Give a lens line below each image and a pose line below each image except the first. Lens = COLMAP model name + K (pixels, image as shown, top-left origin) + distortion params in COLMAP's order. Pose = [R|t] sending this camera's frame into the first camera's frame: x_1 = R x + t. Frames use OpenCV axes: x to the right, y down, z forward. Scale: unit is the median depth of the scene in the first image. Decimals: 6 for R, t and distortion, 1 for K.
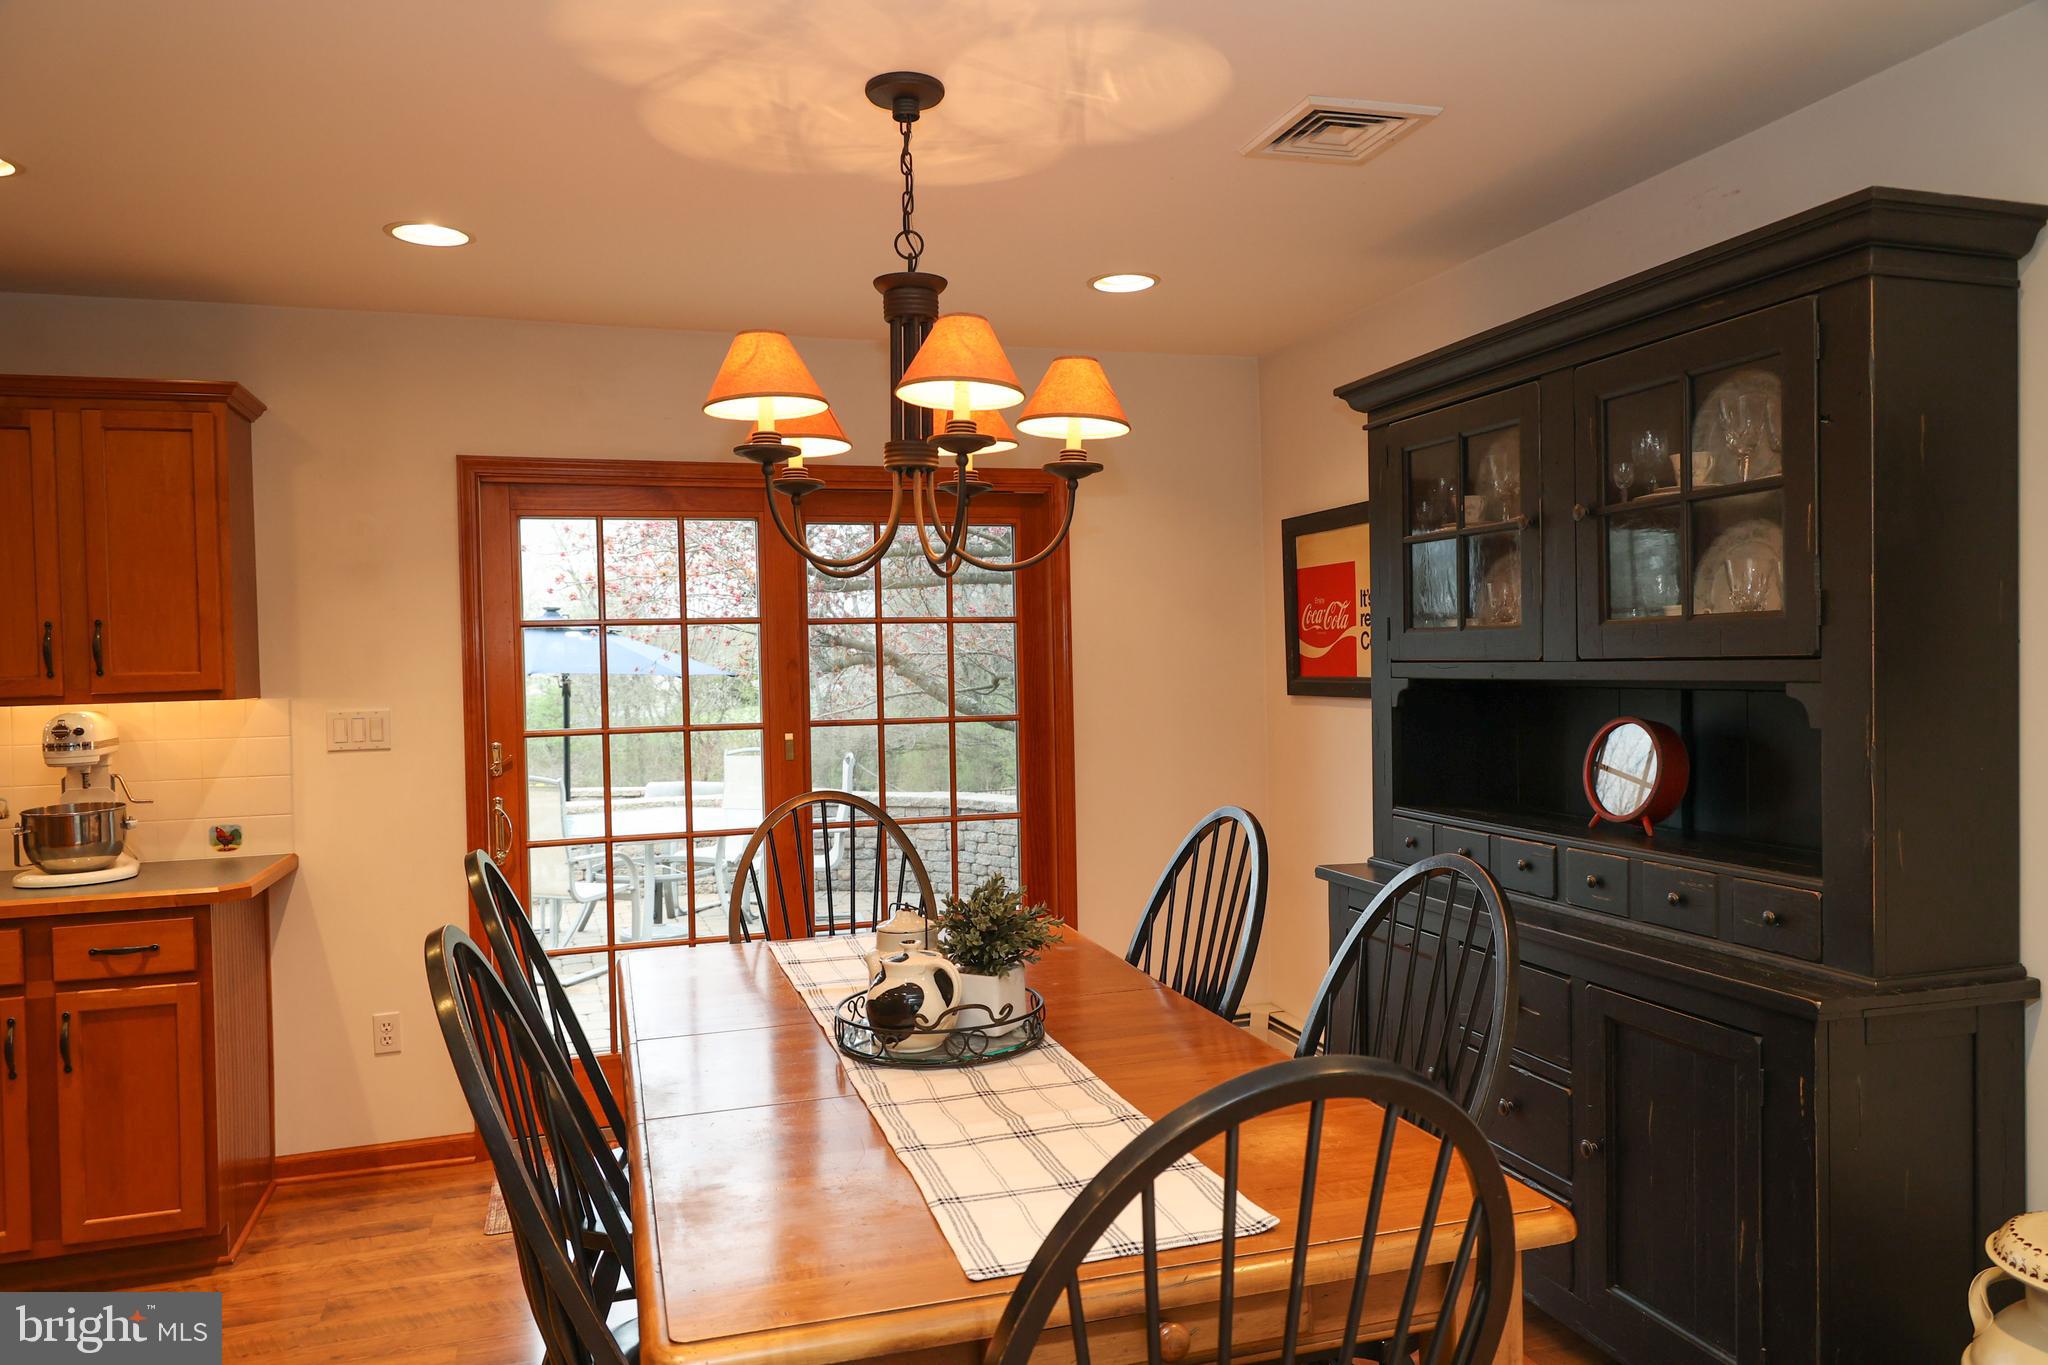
lens RADIAL K [[1377.5, 0, 1031.0], [0, 1377.5, 684.7], [0, 0, 1]] dist [0.004318, 0.001338]
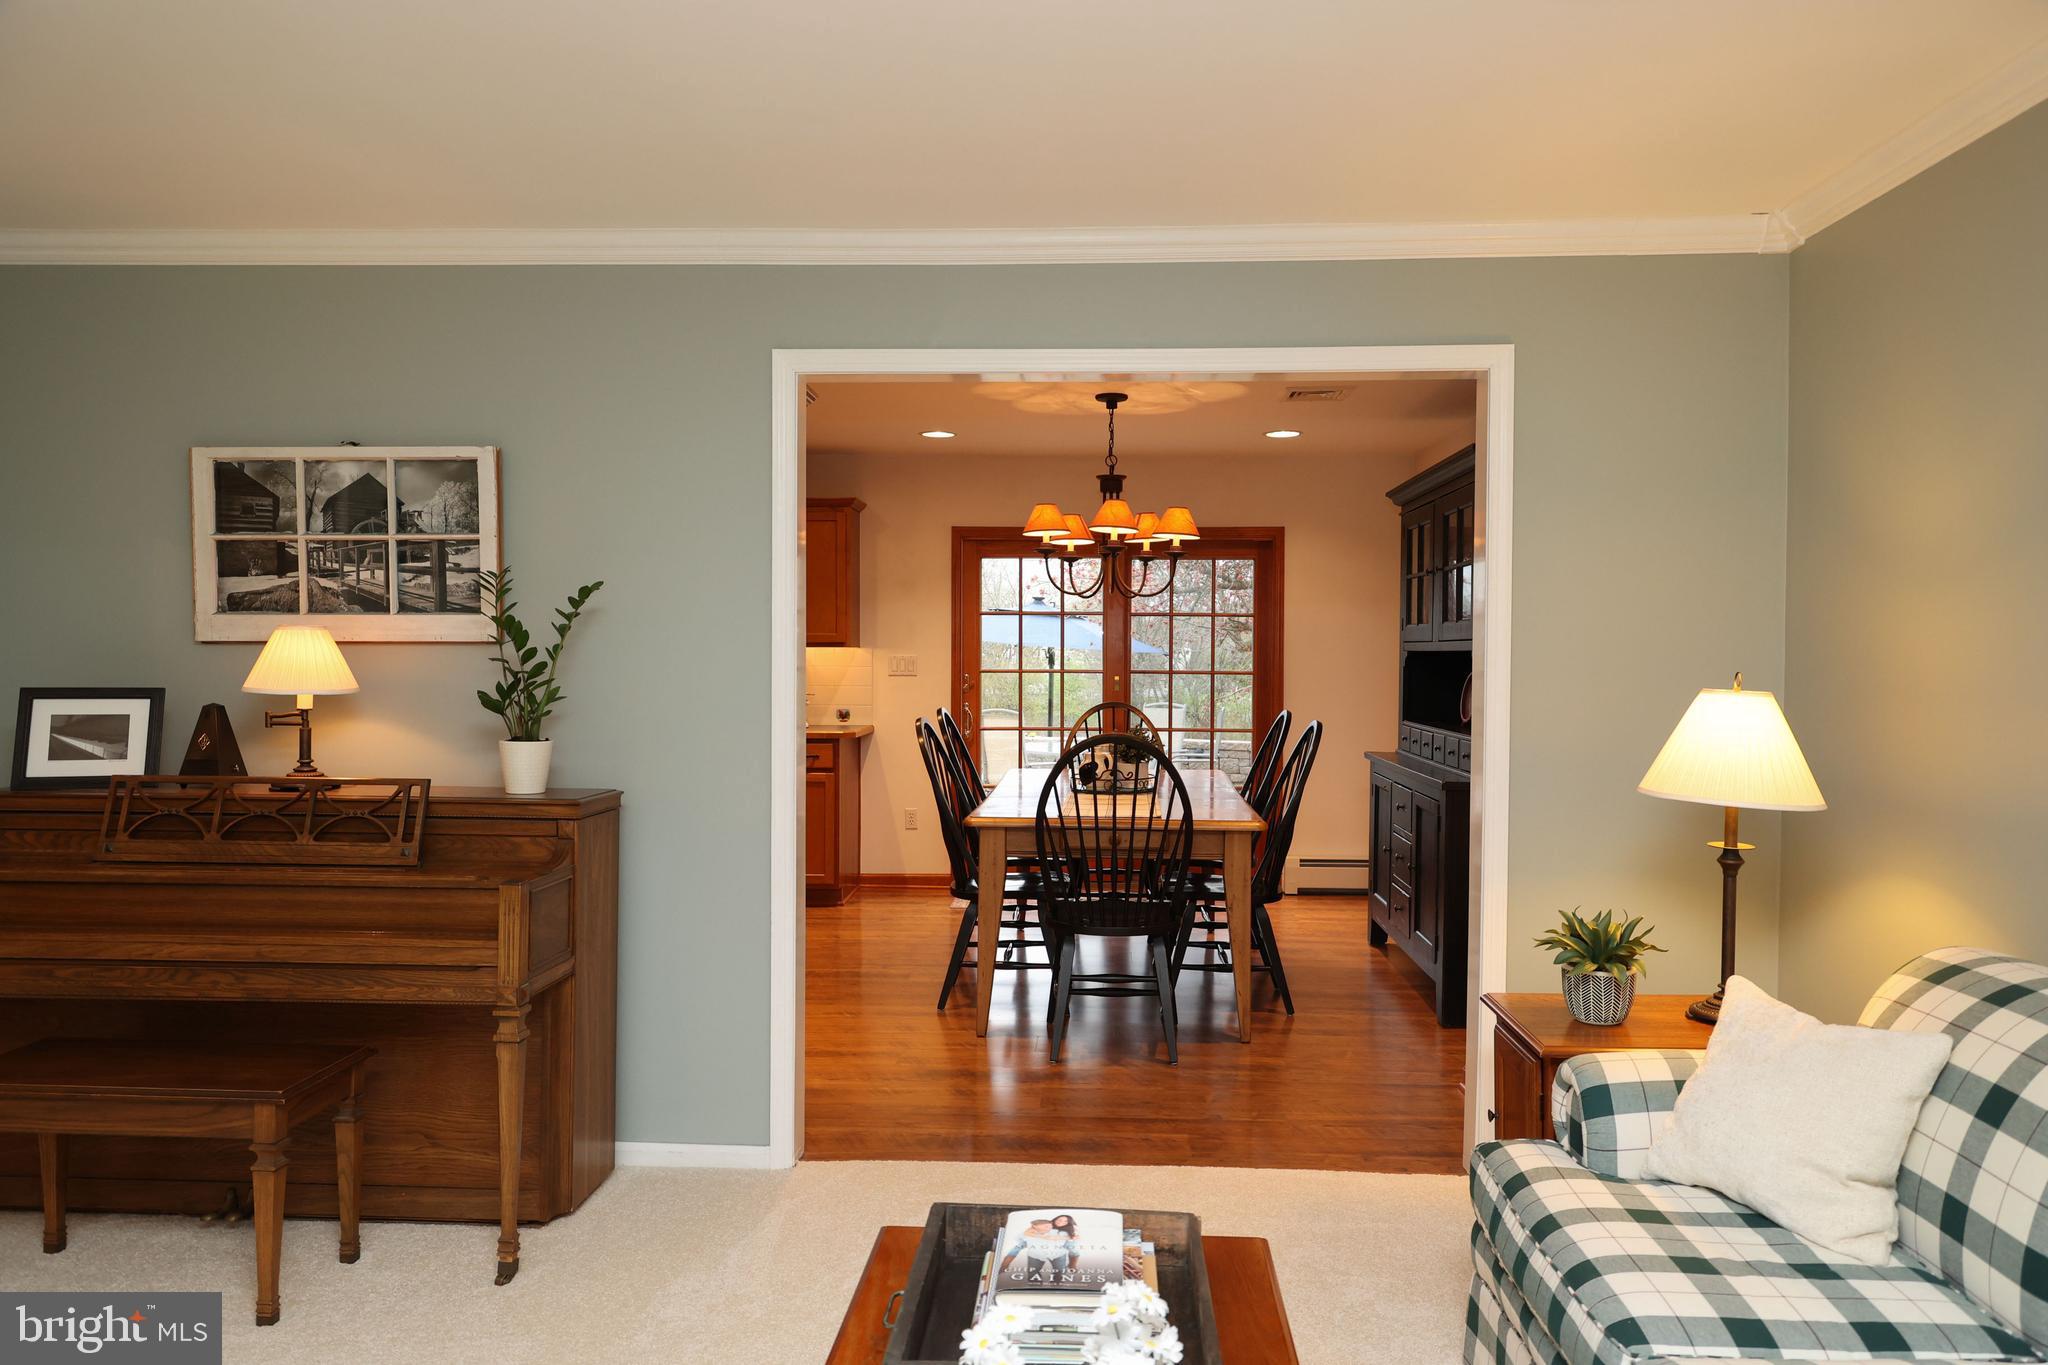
lens RADIAL K [[1377.5, 0, 1024.0], [0, 1377.5, 684.2], [0, 0, 1]] dist [0.004318, 0.001338]
pose [[0.930727, 0.034906, -0.364046, 0.420405], [-0.030669, 0.999378, 0.017417, 0.020839], [0.364428, -0.005045, 0.931218, -0.827666]]
